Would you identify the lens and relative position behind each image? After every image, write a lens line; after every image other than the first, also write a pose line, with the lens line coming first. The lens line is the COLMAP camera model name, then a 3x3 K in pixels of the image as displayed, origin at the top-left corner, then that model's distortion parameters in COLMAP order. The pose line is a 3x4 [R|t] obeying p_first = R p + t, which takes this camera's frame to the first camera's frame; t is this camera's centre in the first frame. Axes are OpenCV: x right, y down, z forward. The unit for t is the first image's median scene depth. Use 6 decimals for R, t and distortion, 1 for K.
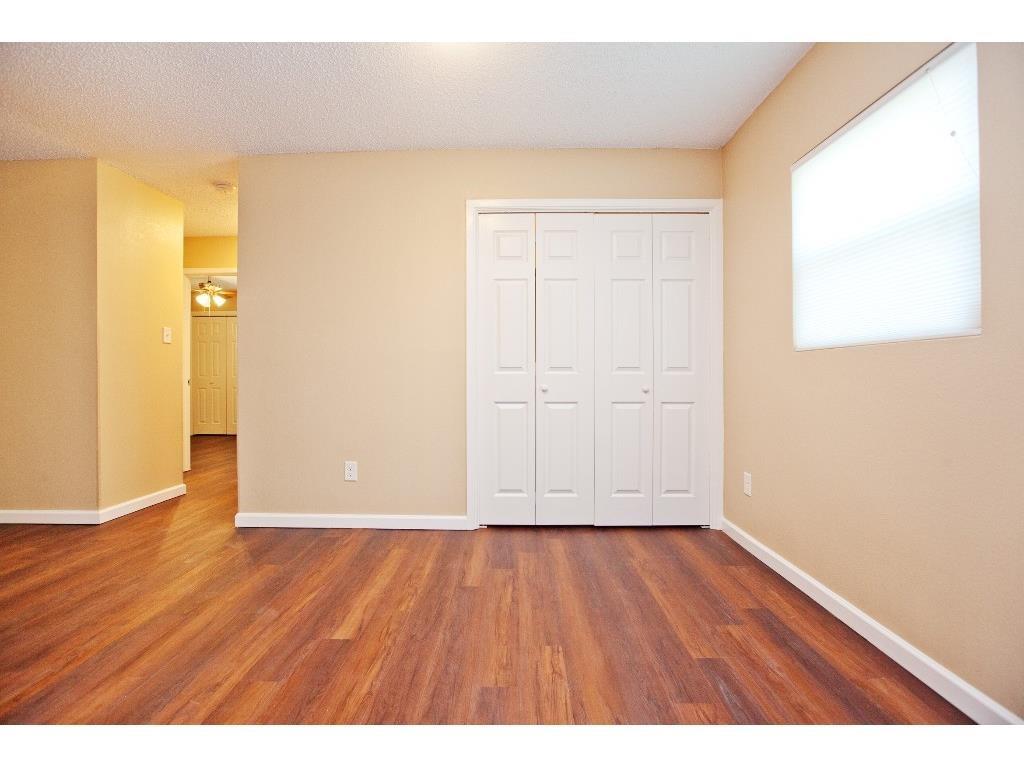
lens RADIAL K [[454.1, 0, 507.3], [0, 454.1, 382.5], [0, 0, 1]] dist [-0.040073, 0.000268]
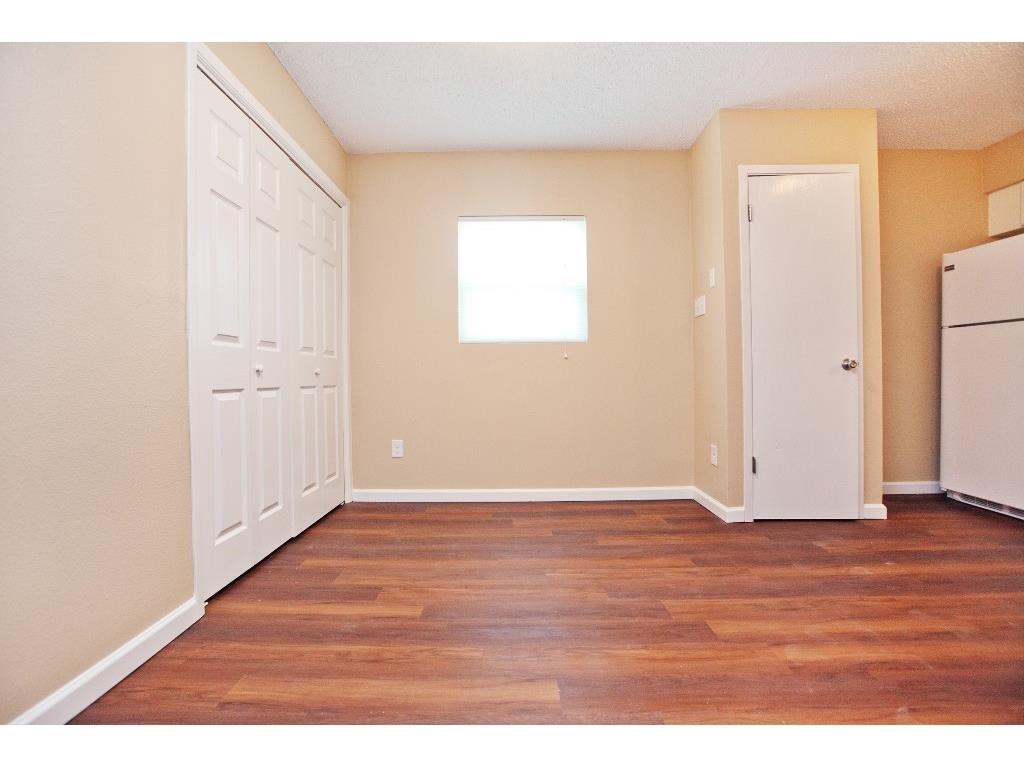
lens RADIAL K [[454.1, 0, 507.3], [0, 454.1, 382.5], [0, 0, 1]] dist [-0.040073, 0.000268]
pose [[0.008373, -0.013693, 0.999871, -0.750918], [0.011831, 0.999838, 0.013594, 0.034362], [-0.999895, 0.011716, 0.008534, 0.727292]]
